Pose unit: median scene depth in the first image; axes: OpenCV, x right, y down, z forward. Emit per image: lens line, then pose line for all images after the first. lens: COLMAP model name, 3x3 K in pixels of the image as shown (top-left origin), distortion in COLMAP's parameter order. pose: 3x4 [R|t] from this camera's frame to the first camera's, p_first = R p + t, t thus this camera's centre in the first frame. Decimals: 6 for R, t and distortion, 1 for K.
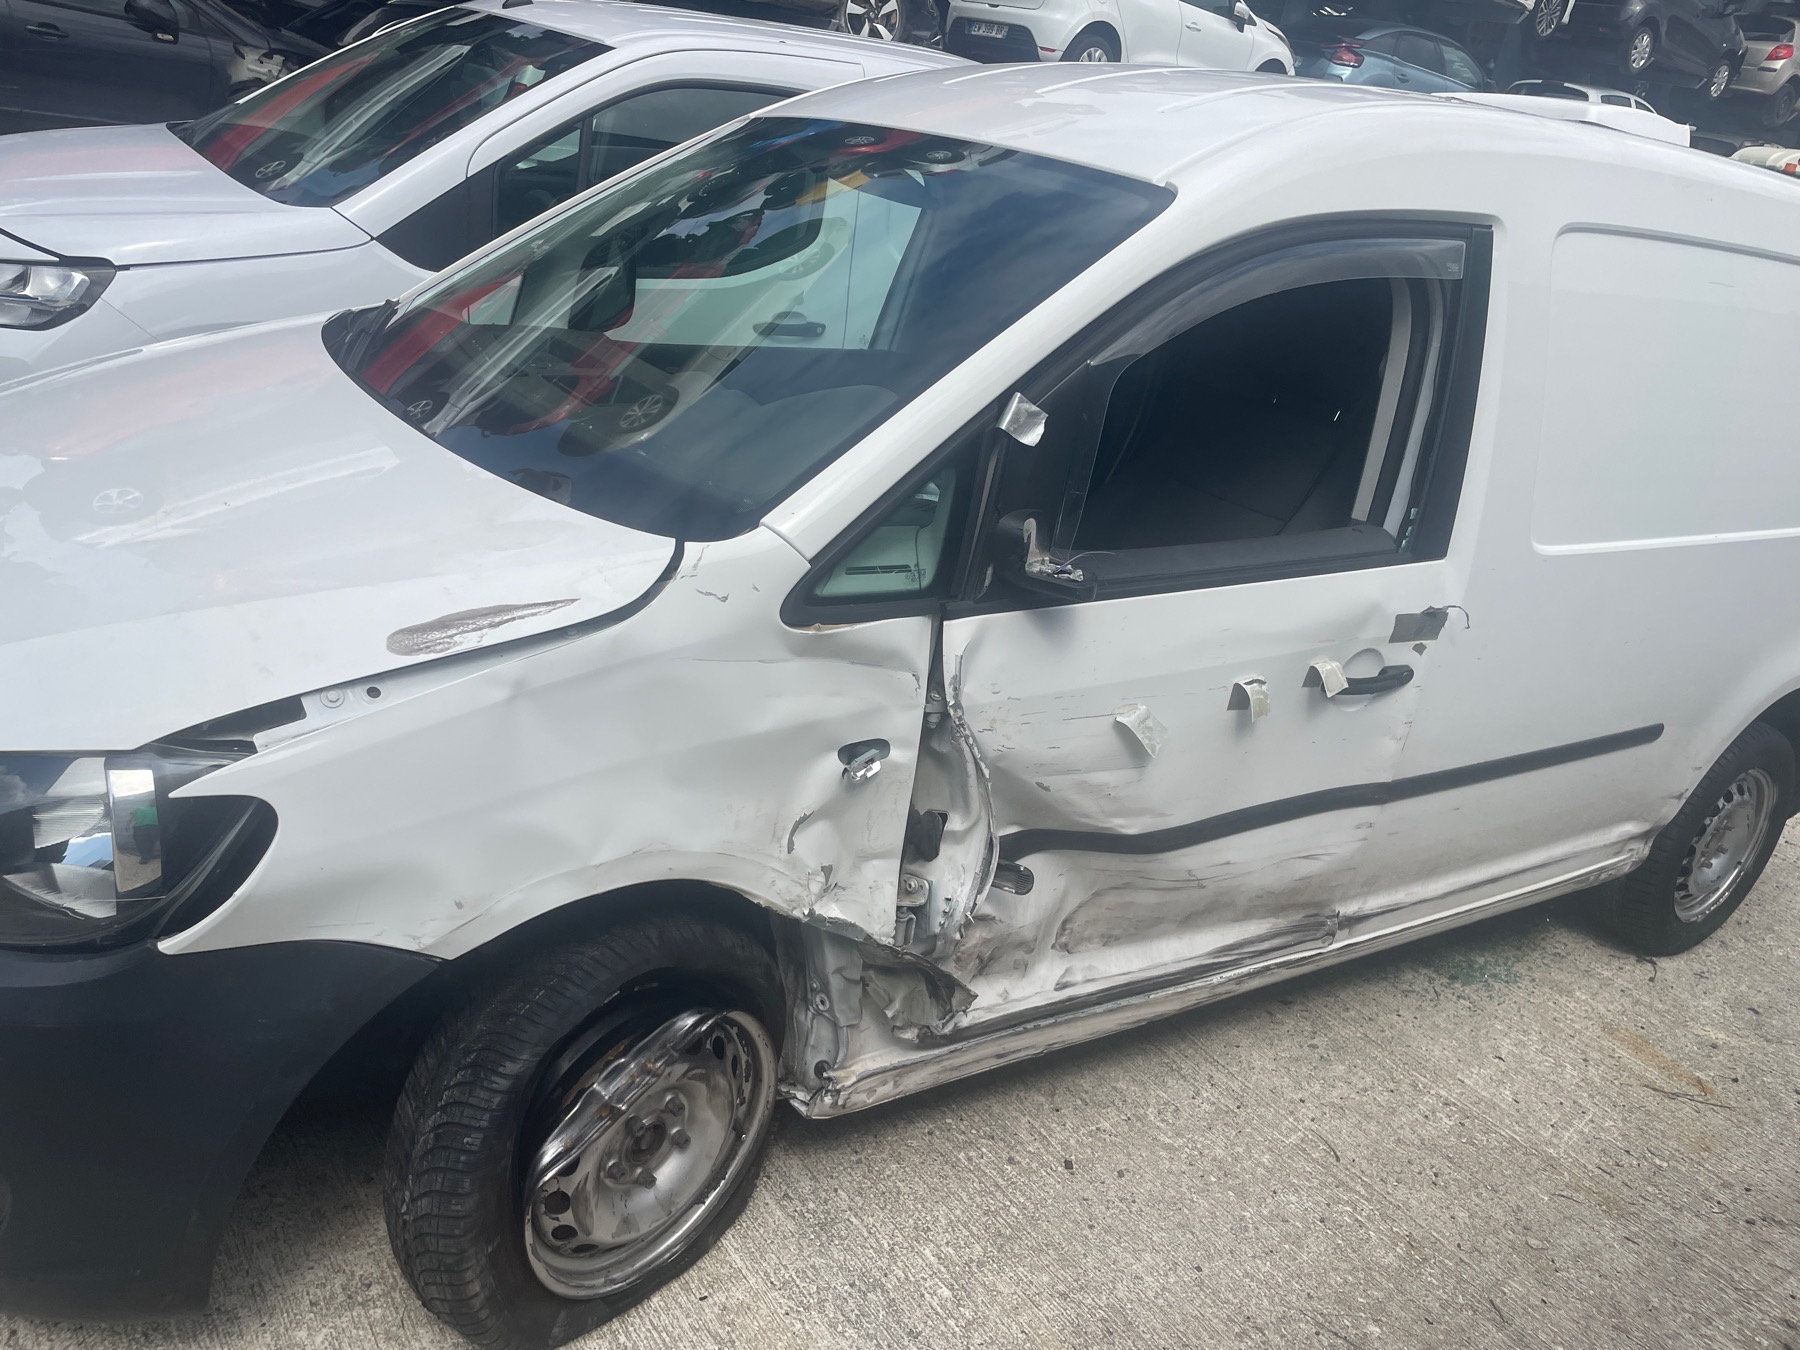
lens RADIAL K [[1369.2, 0, 887.7], [0, 1369.2, 662.6], [0, 0, 1]] dist [0.085844, -0.112391]
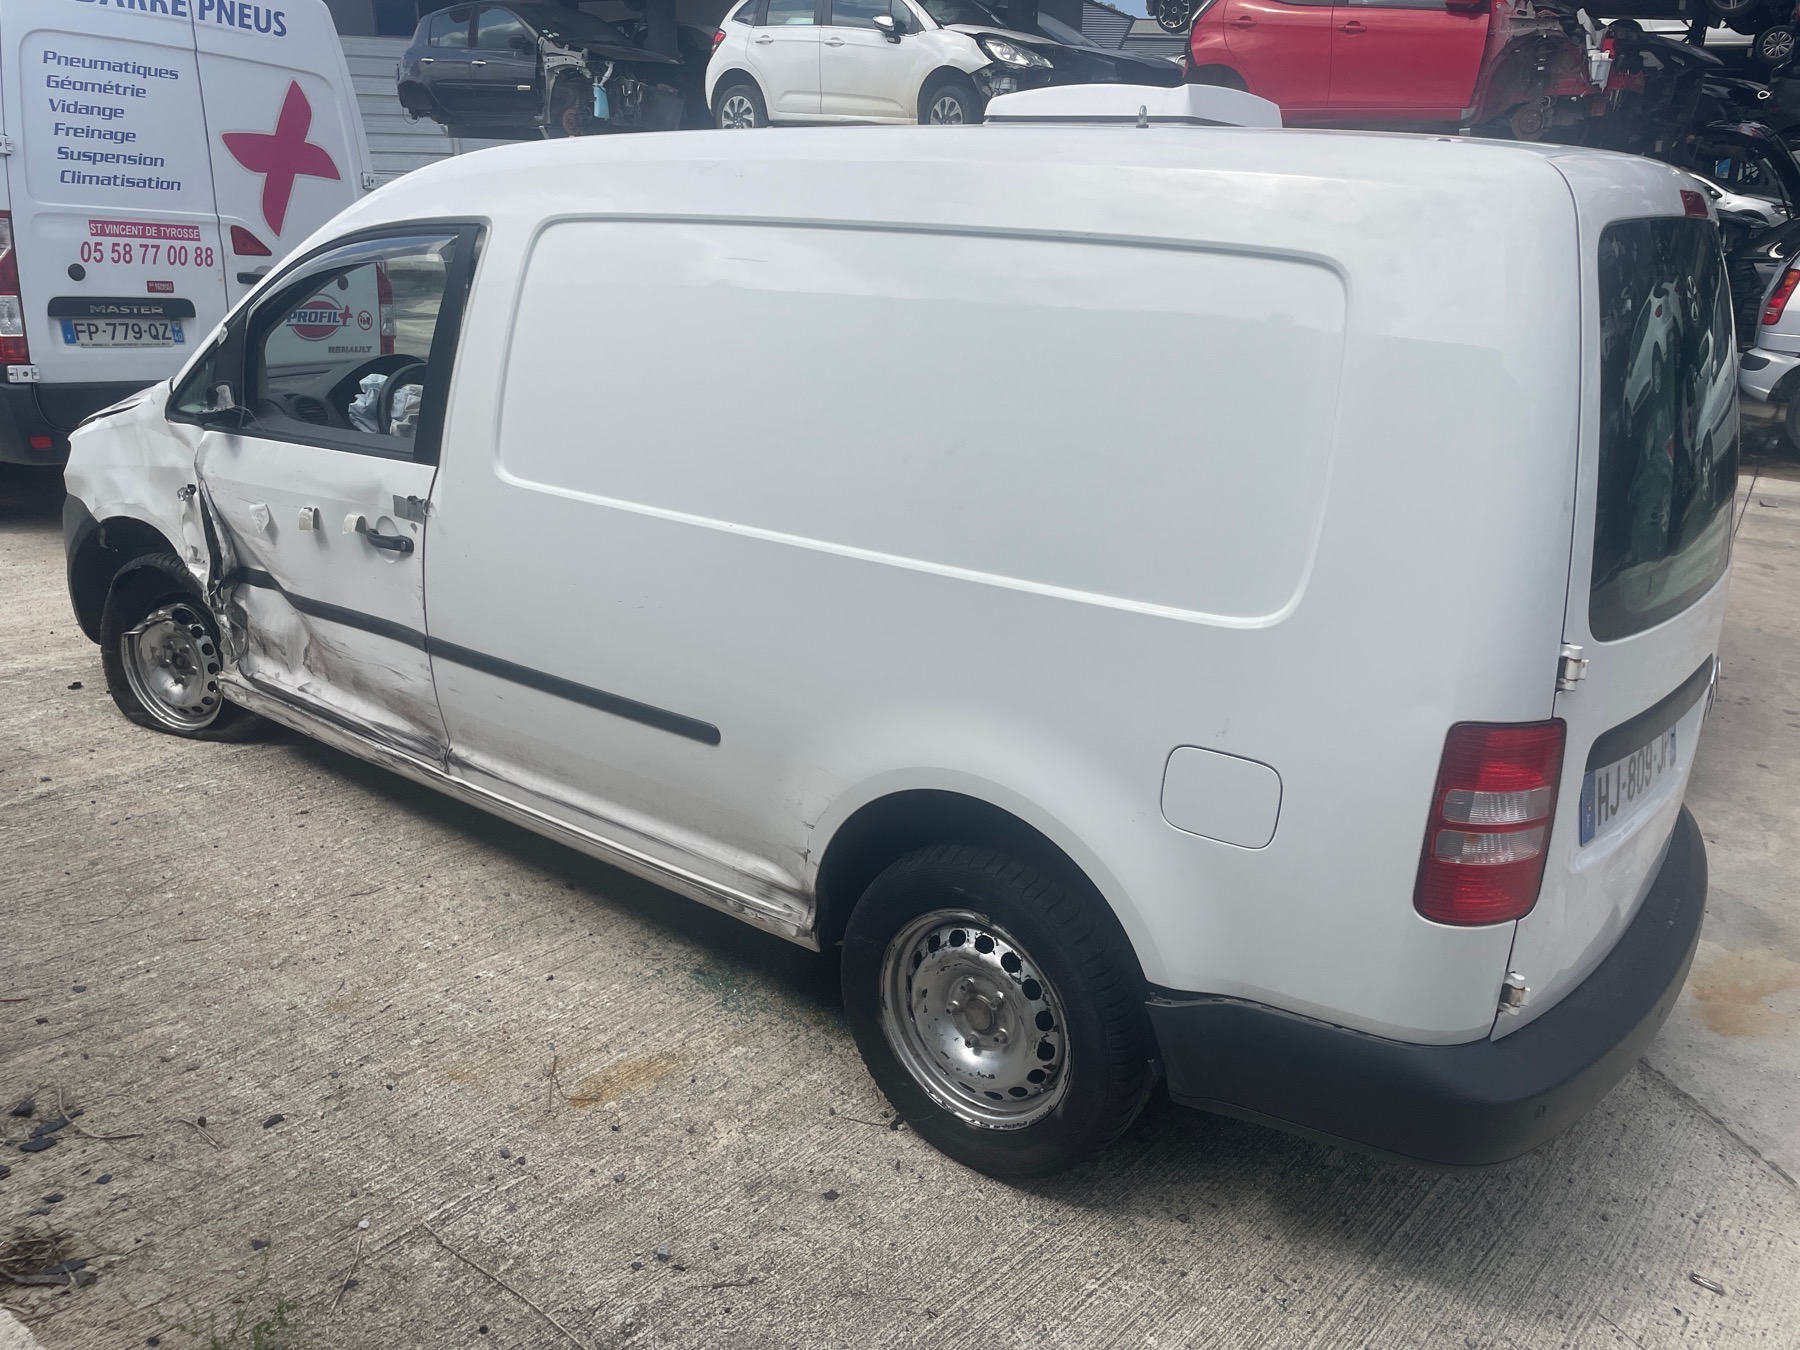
lens RADIAL K [[1371.1, 0, 861.6], [0, 1371.1, 686.0], [0, 0, 1]] dist [0.095410, -0.124055]
pose [[0.319160, 0.167716, -0.932742, 2.096262], [-0.322736, 0.944622, 0.059420, -0.097527], [0.891055, 0.282065, 0.355613, 1.098016]]
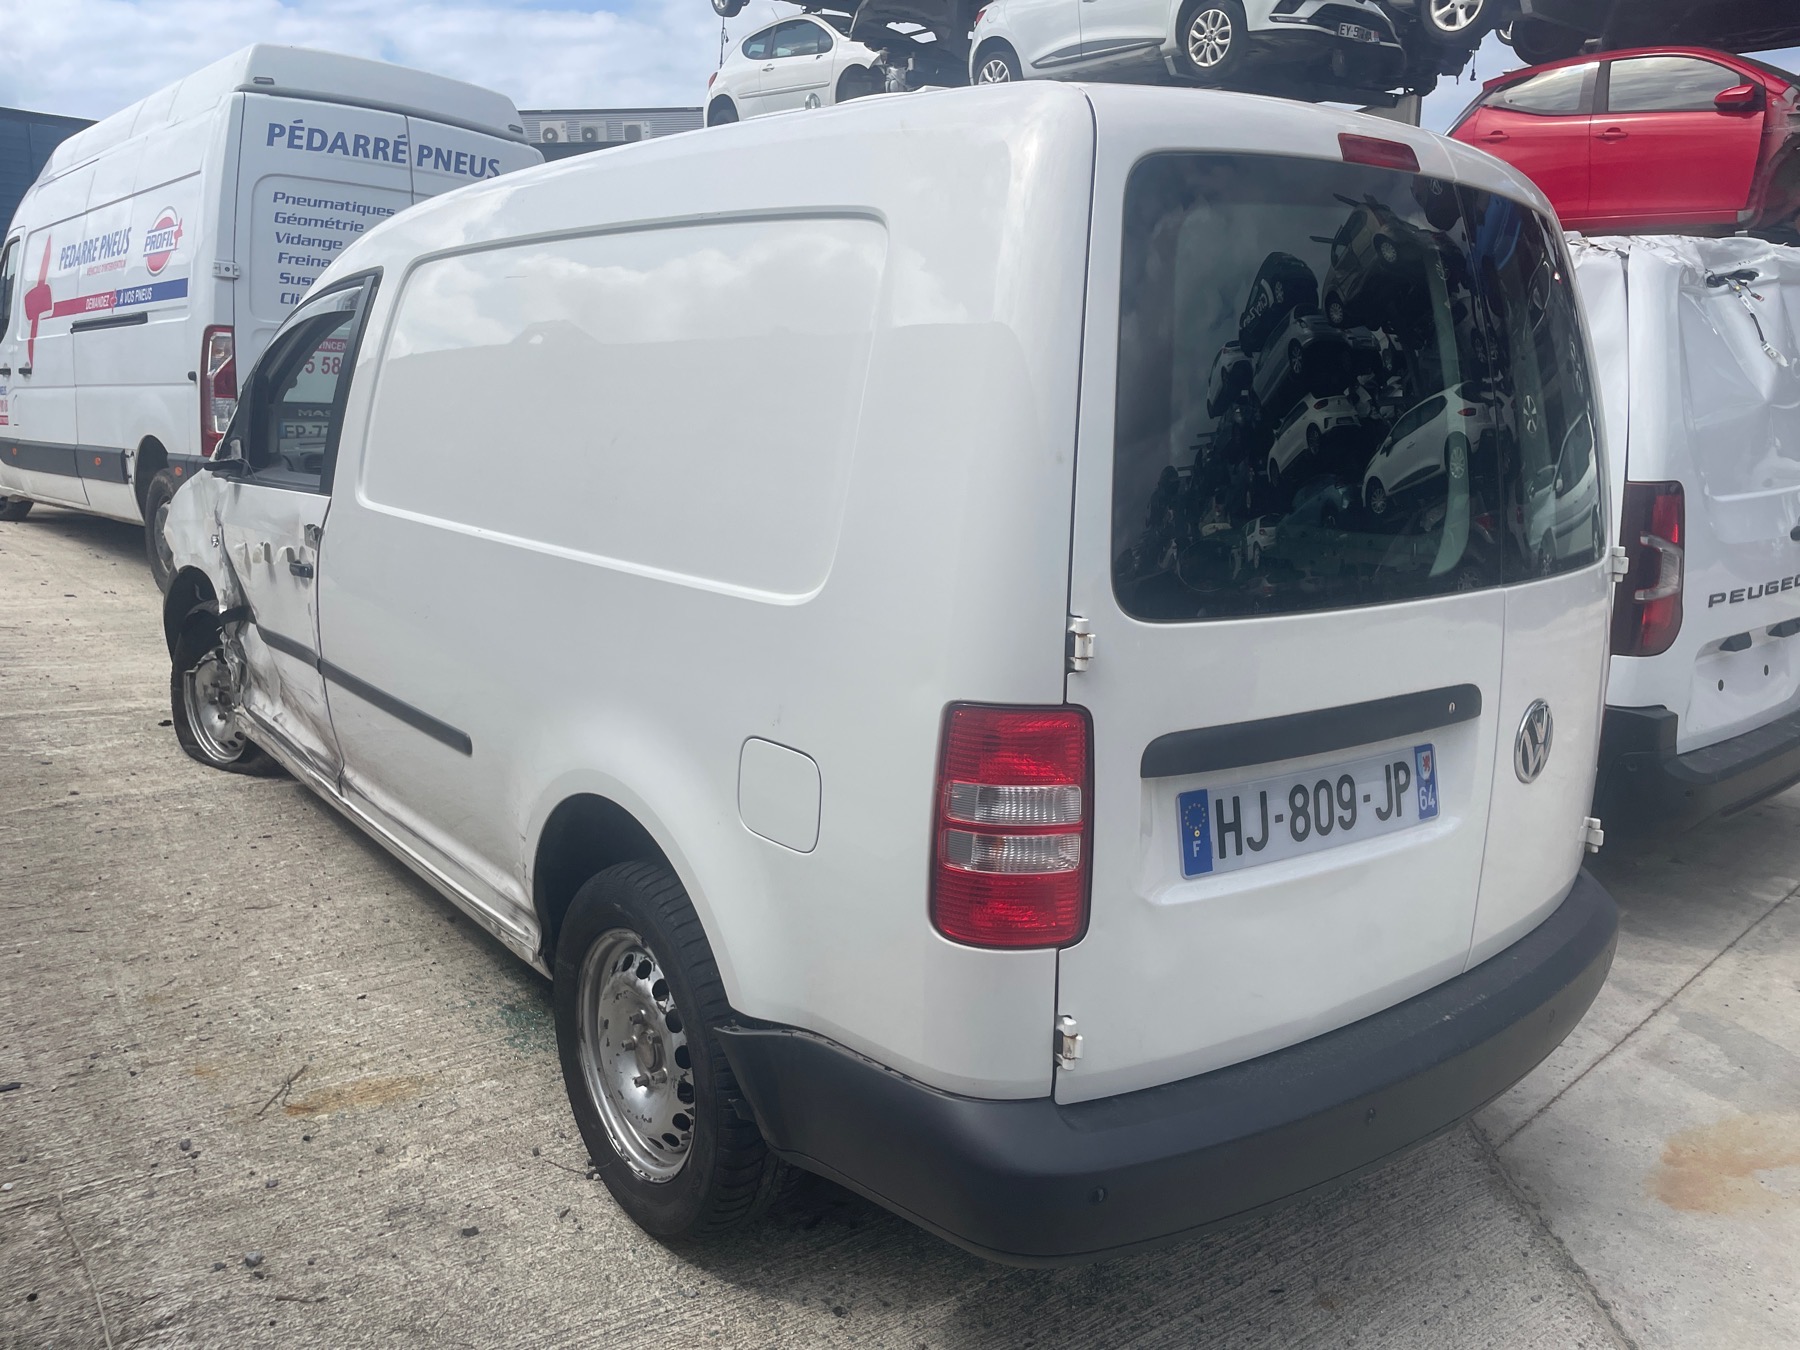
lens RADIAL K [[1369.2, 0, 887.7], [0, 1369.2, 662.6], [0, 0, 1]] dist [0.085844, -0.112391]
pose [[0.082317, 0.058093, -0.994912, 2.155337], [-0.359036, 0.932995, 0.024772, -0.177543], [0.929687, 0.355170, 0.097659, 1.677650]]
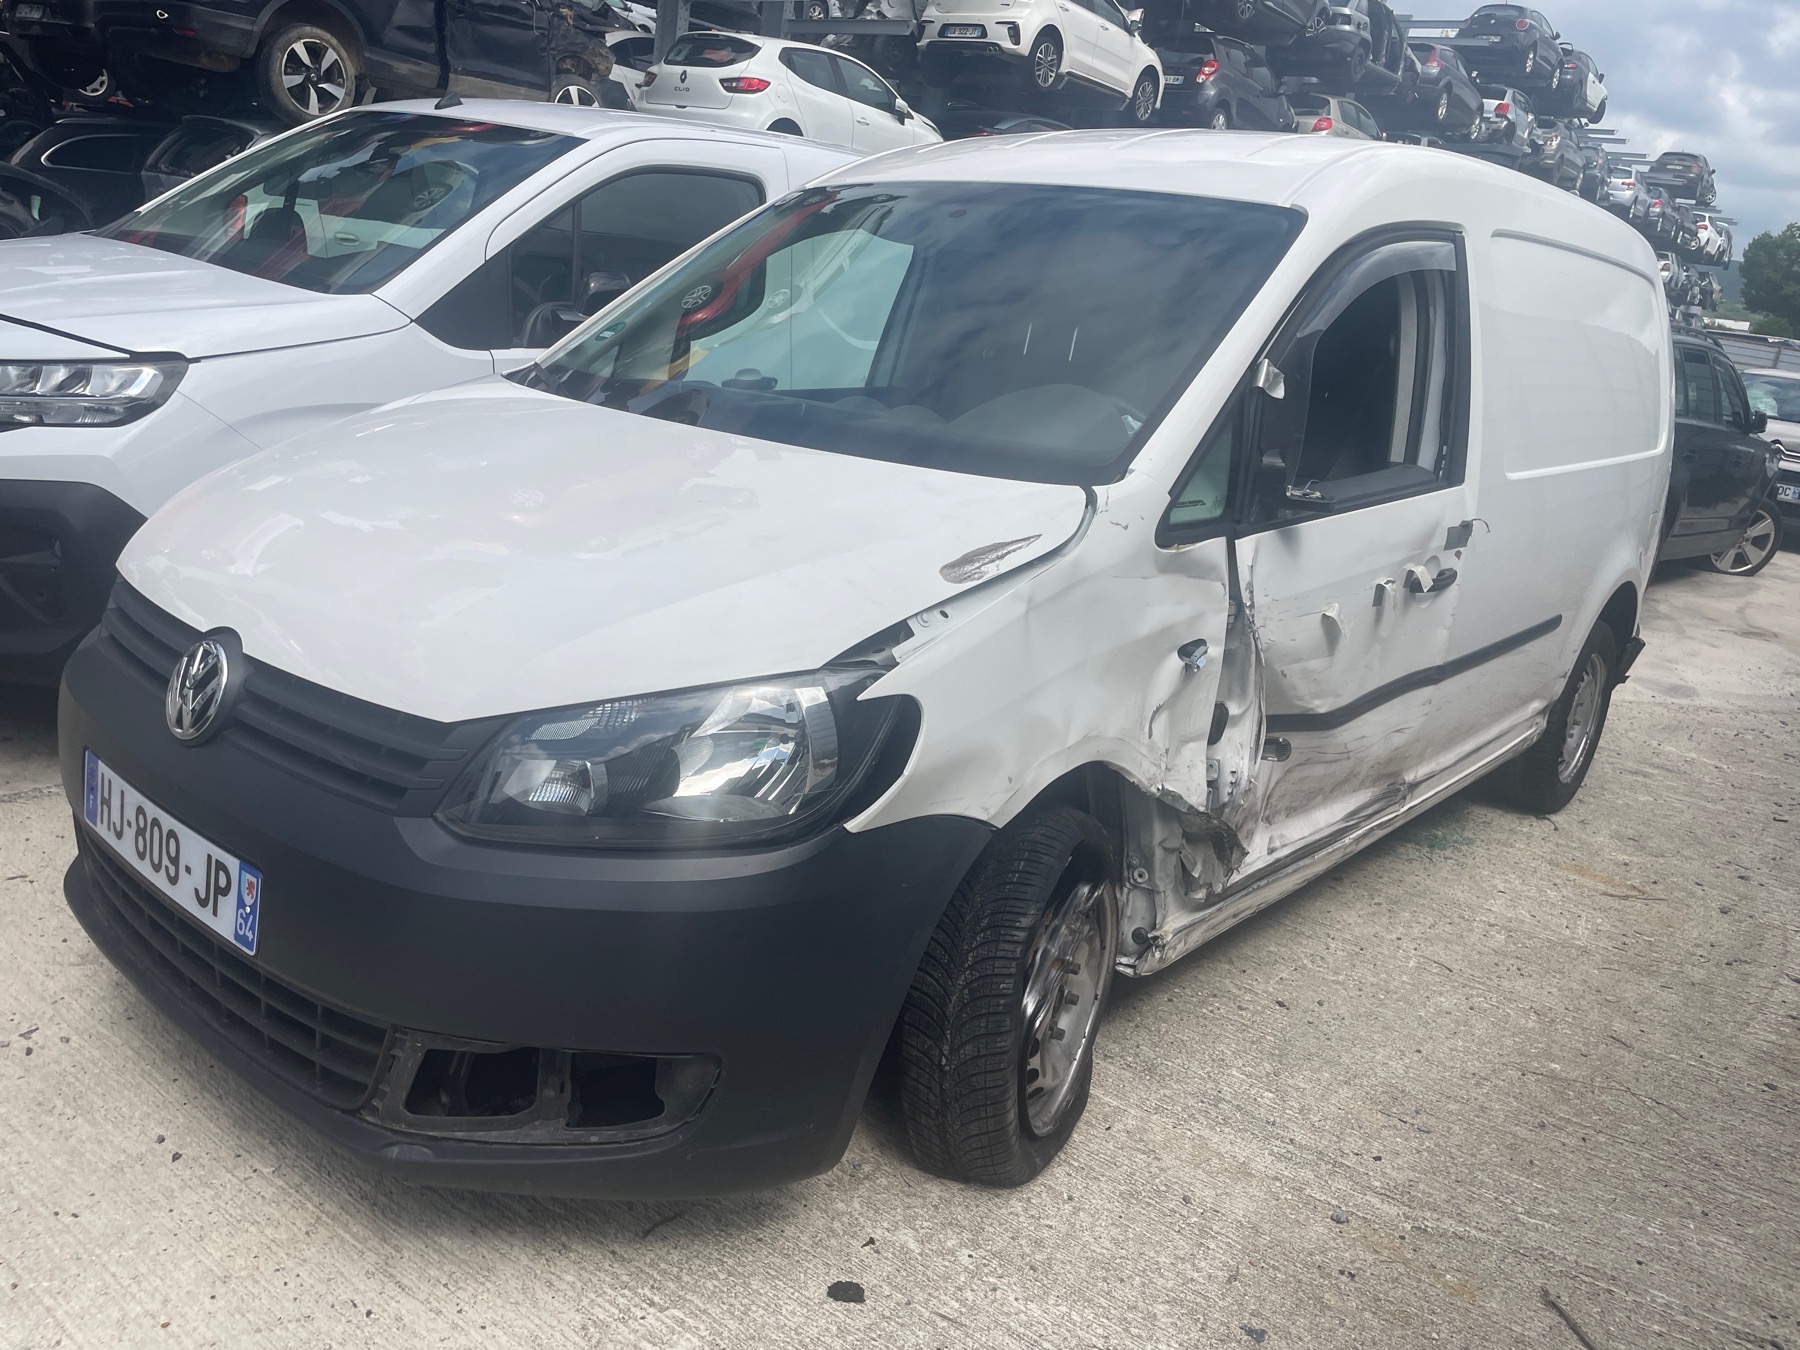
lens RADIAL K [[1368.4, 0, 883.3], [0, 1368.4, 655.1], [0, 0, 1]] dist [0.087482, -0.116606]
pose [[0.961778, -0.126296, 0.242968, -0.526730], [0.142308, 0.988587, -0.049449, 0.080829], [-0.233949, 0.082135, 0.968773, -0.135353]]
